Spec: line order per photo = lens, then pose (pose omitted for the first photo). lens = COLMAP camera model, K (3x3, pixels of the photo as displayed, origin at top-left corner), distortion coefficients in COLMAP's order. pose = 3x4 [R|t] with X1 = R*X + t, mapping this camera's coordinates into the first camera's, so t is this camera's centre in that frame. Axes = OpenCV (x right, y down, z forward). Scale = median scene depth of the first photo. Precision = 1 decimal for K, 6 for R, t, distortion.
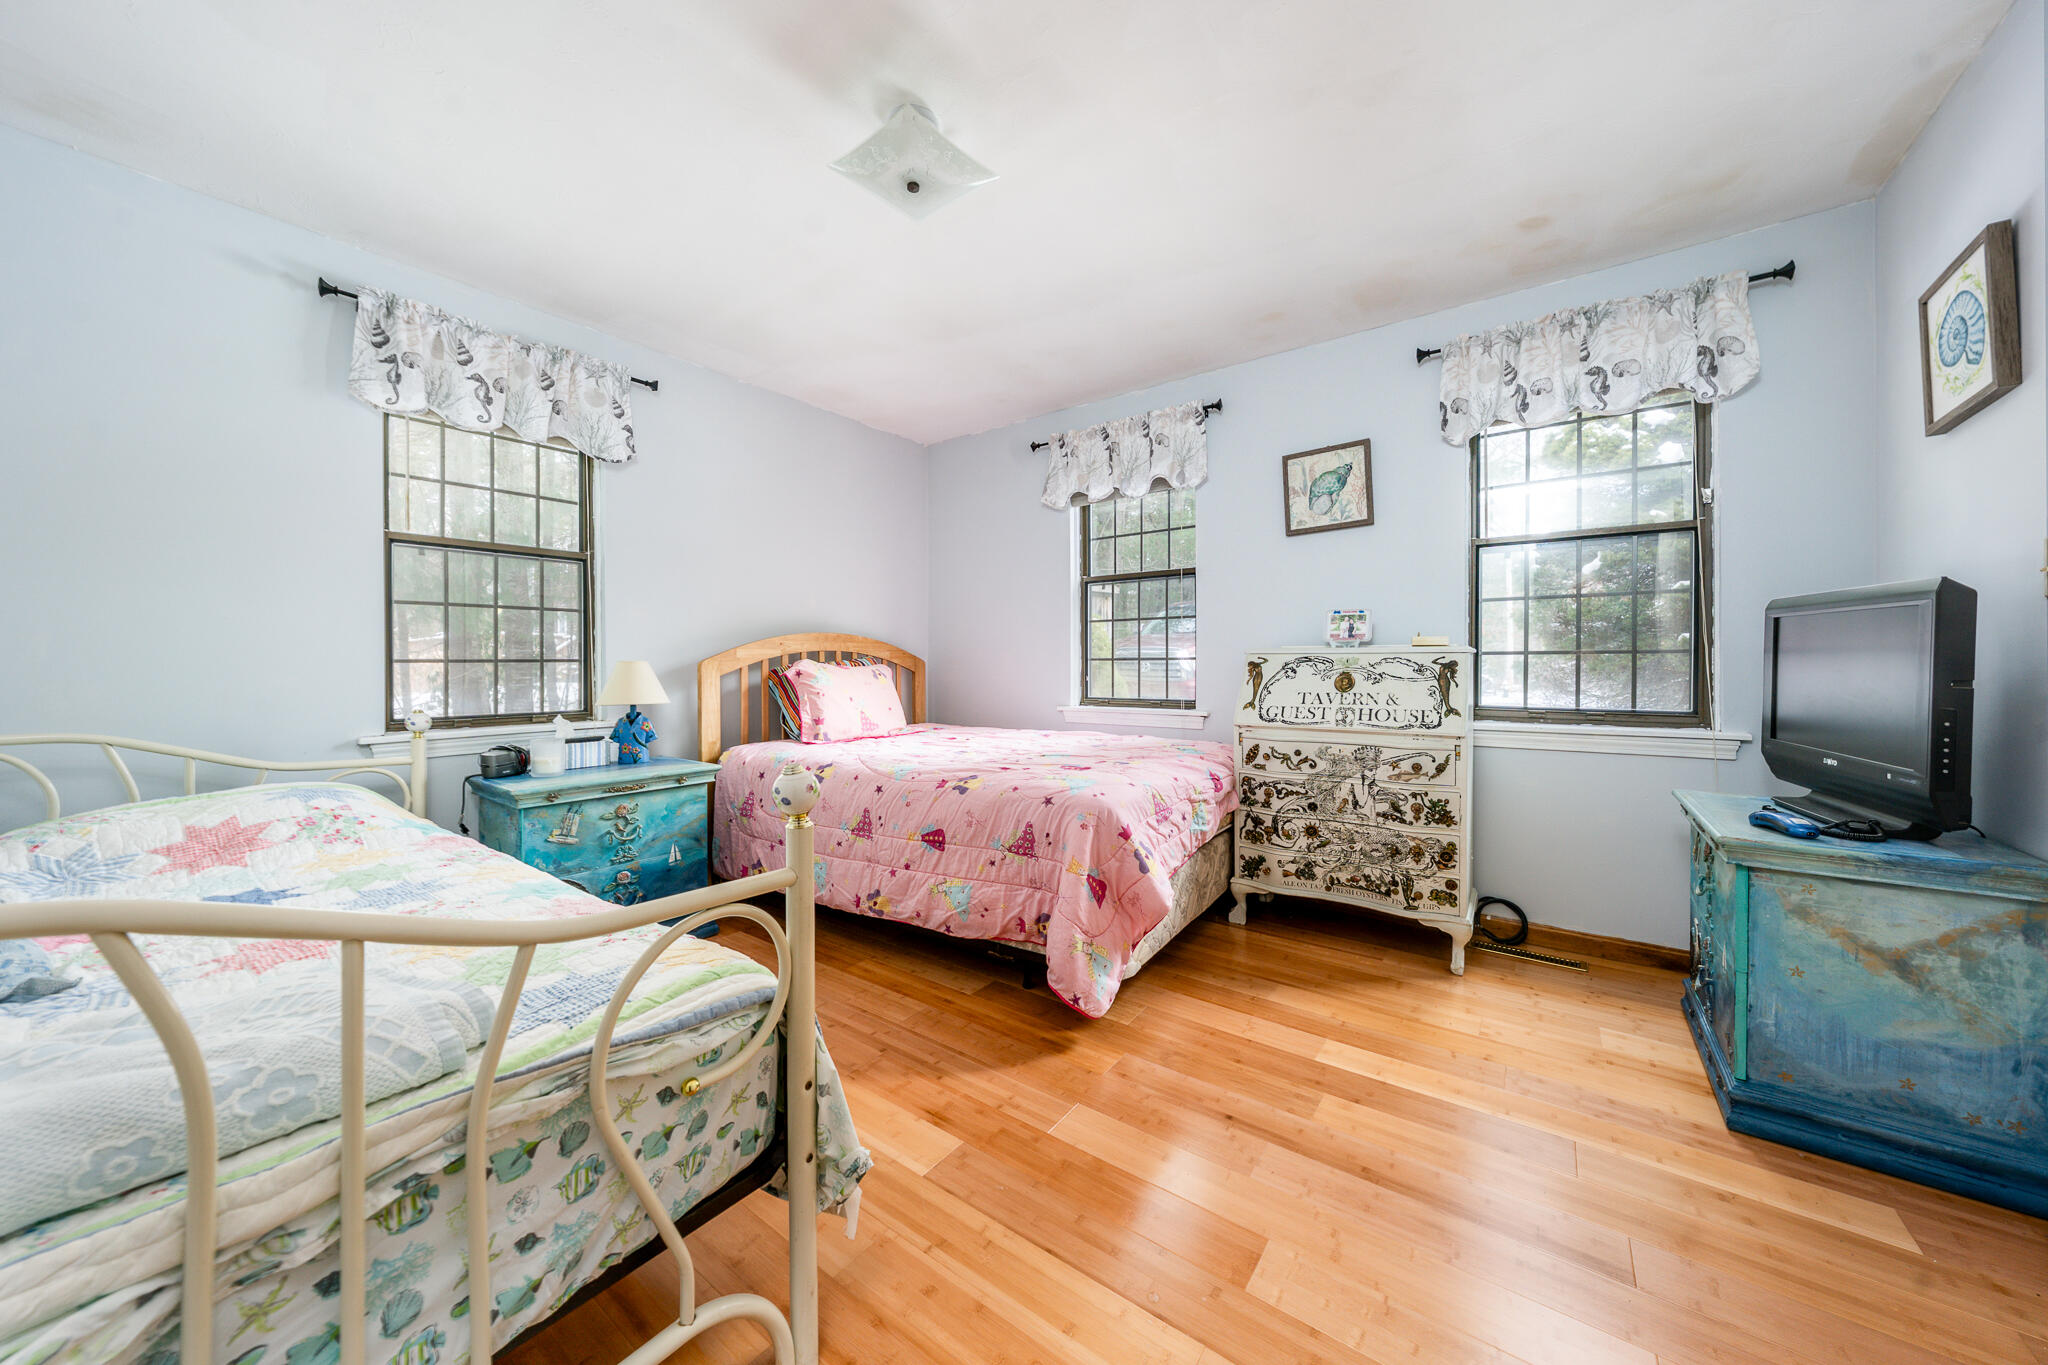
lens RADIAL K [[713.4, 0, 1024.0], [0, 713.4, 682.5], [0, 0, 1]] dist [-0.000820, -0.000052]
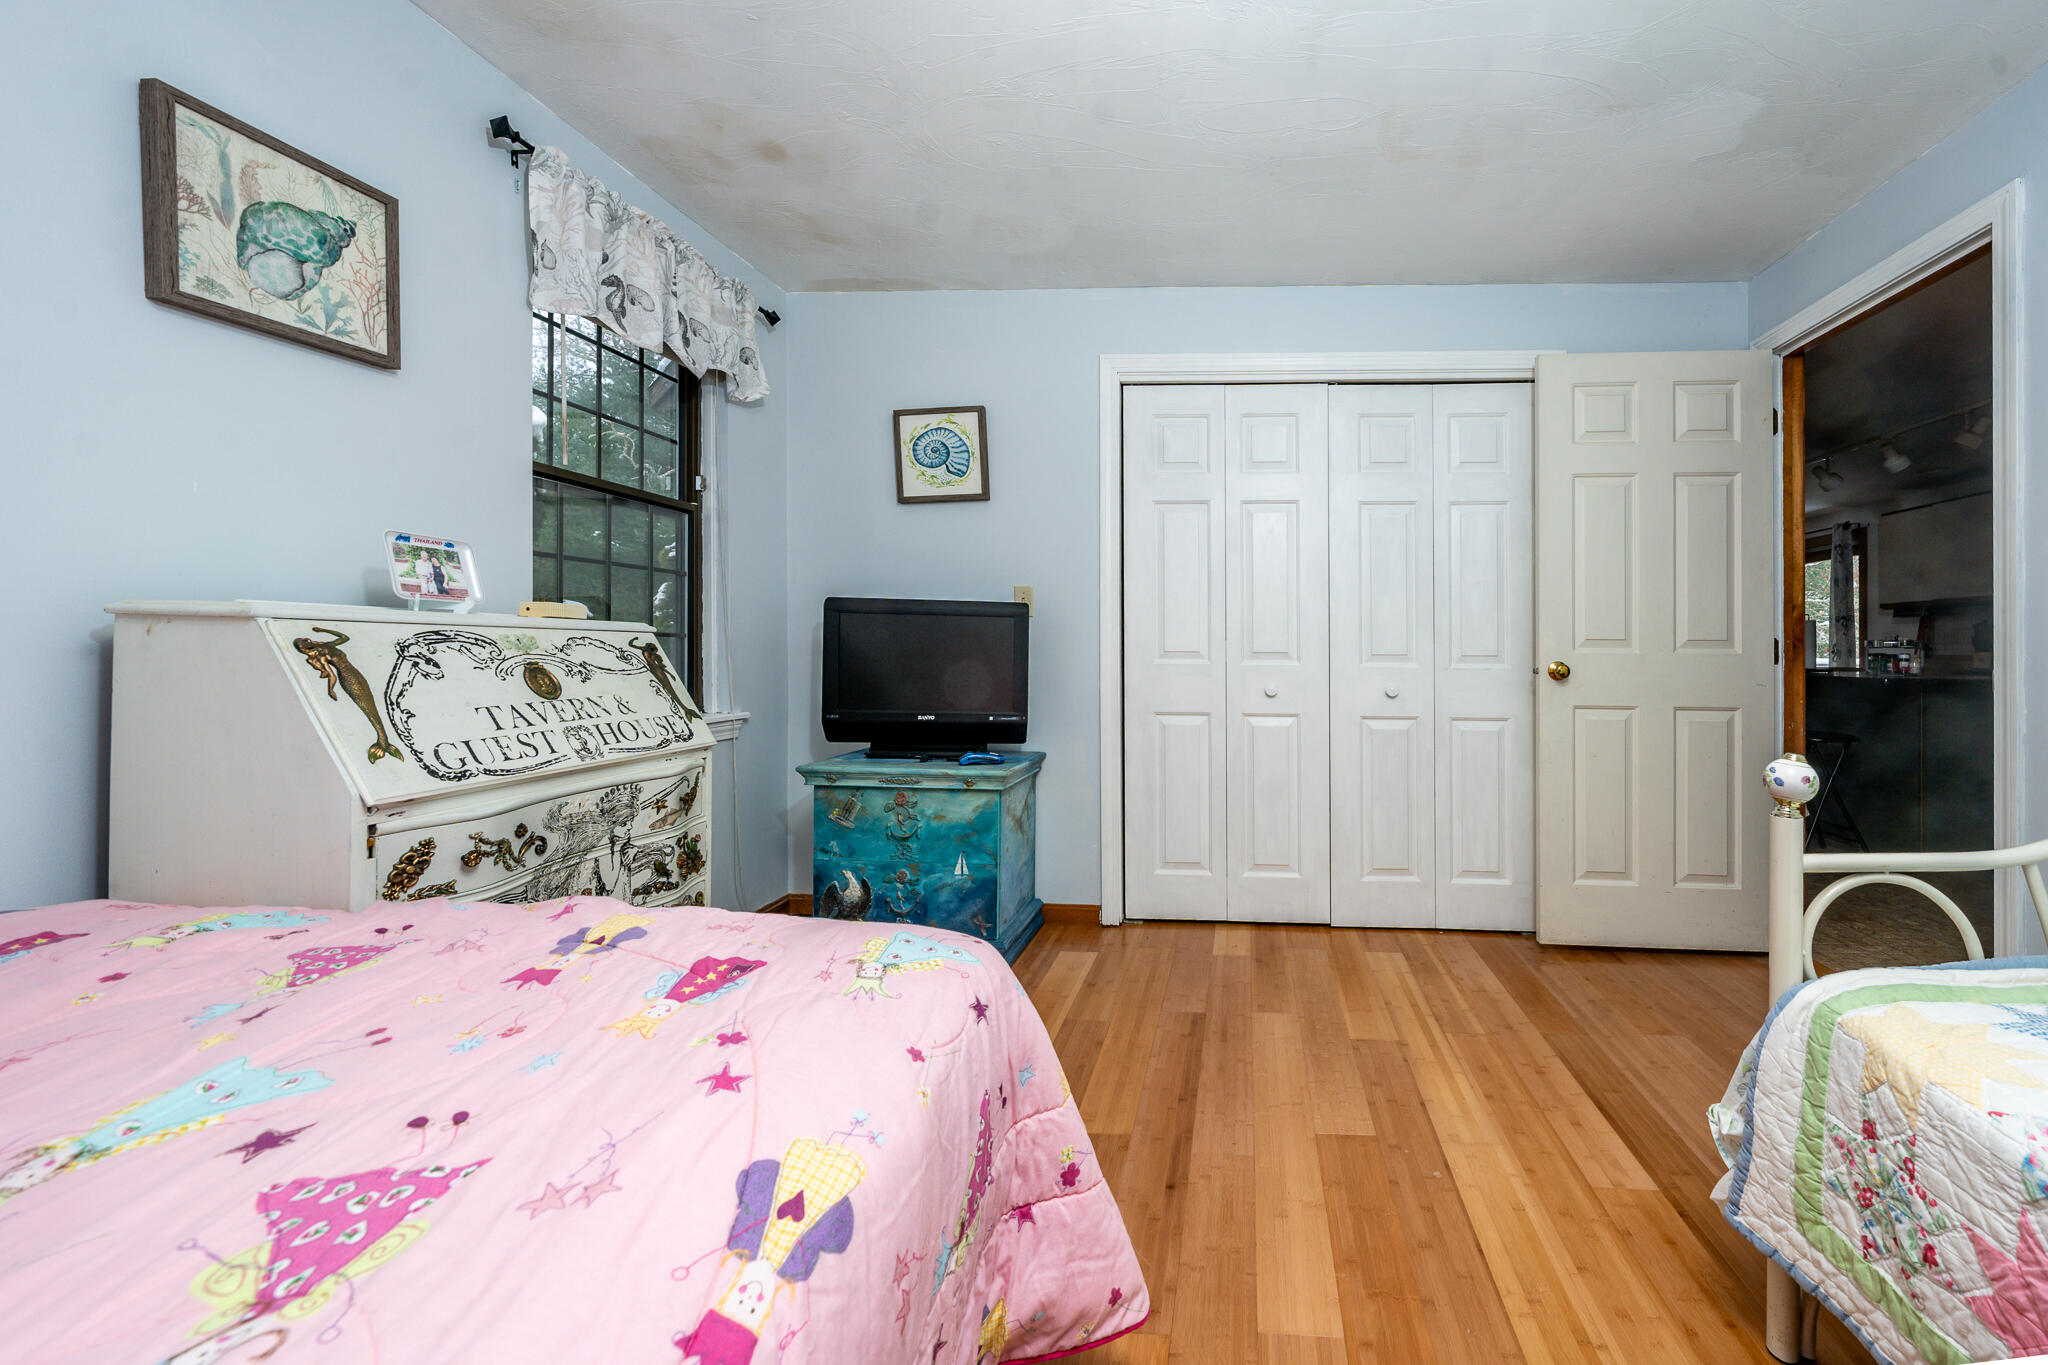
lens RADIAL K [[753.6, 0, 1201.9], [0, 753.6, 649.5], [0, 0, 1]] dist [-0.001163, -0.000141]
pose [[-0.547478, 0.000405, 0.836820, -0.297875], [0.016668, 0.999807, 0.010421, -0.021903], [-0.836654, 0.019653, -0.547379, 0.896517]]
